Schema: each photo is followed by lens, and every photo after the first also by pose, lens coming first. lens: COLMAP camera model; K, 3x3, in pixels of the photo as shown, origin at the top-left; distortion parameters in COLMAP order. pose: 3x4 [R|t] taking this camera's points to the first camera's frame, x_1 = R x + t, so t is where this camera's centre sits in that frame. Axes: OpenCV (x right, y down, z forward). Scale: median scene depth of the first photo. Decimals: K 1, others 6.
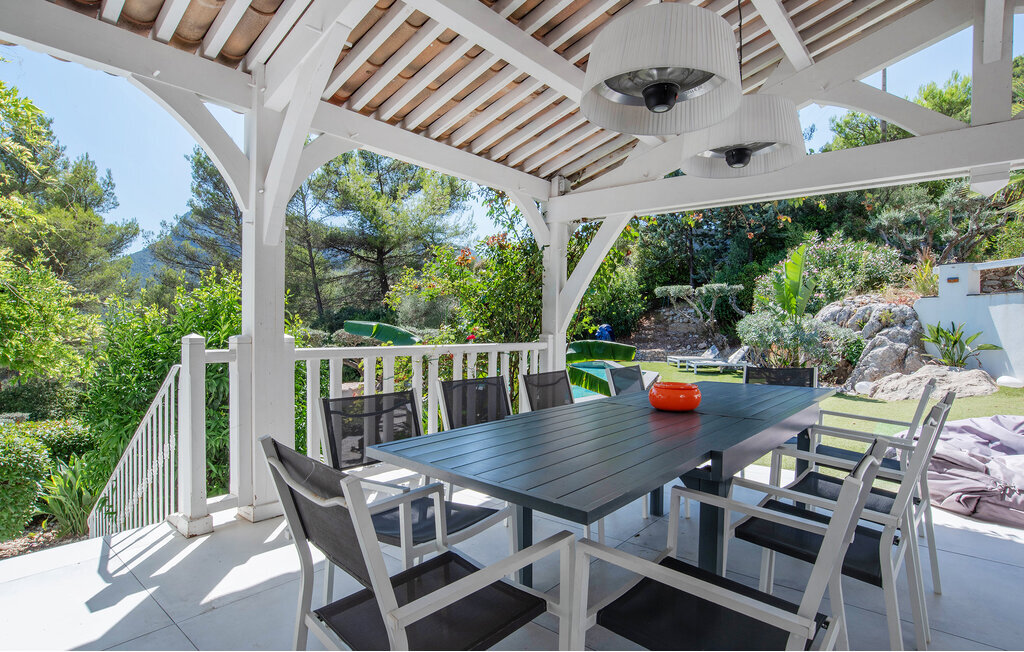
lens RADIAL K [[519.3, 0, 514.9], [0, 519.3, 332.7], [0, 0, 1]] dist [-0.037438, 0.000754]
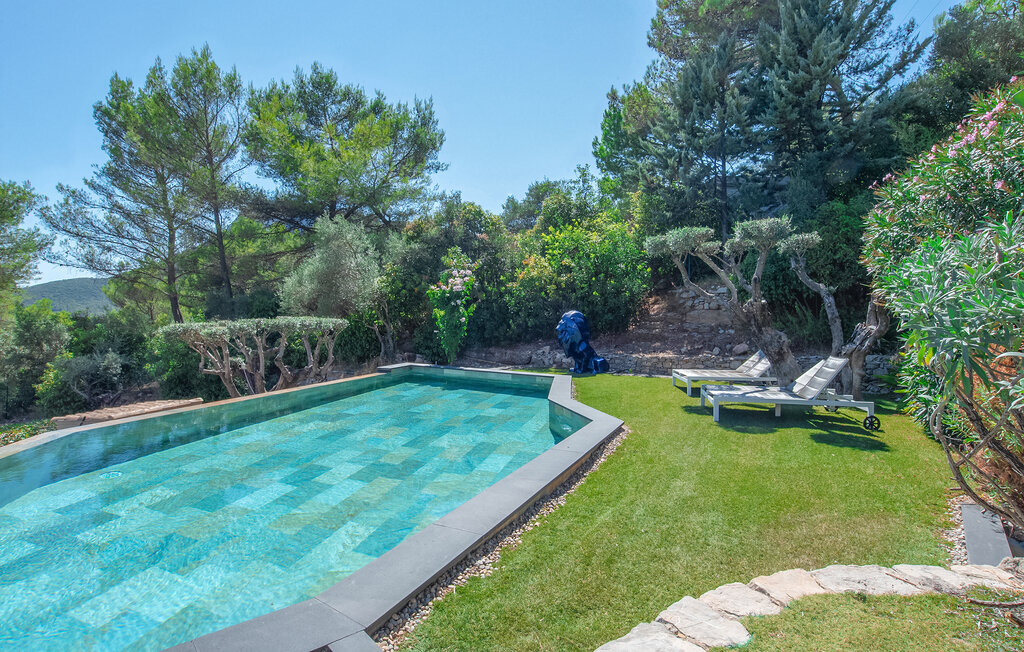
lens RADIAL K [[520.8, 0, 514.5], [0, 520.8, 311.0], [0, 0, 1]] dist [-0.038709, 0.001835]
pose [[0.996697, 0.004423, -0.081095, 0.326404], [-0.006584, 0.999630, -0.026403, 0.000303], [0.080949, 0.026849, 0.996357, 0.837846]]
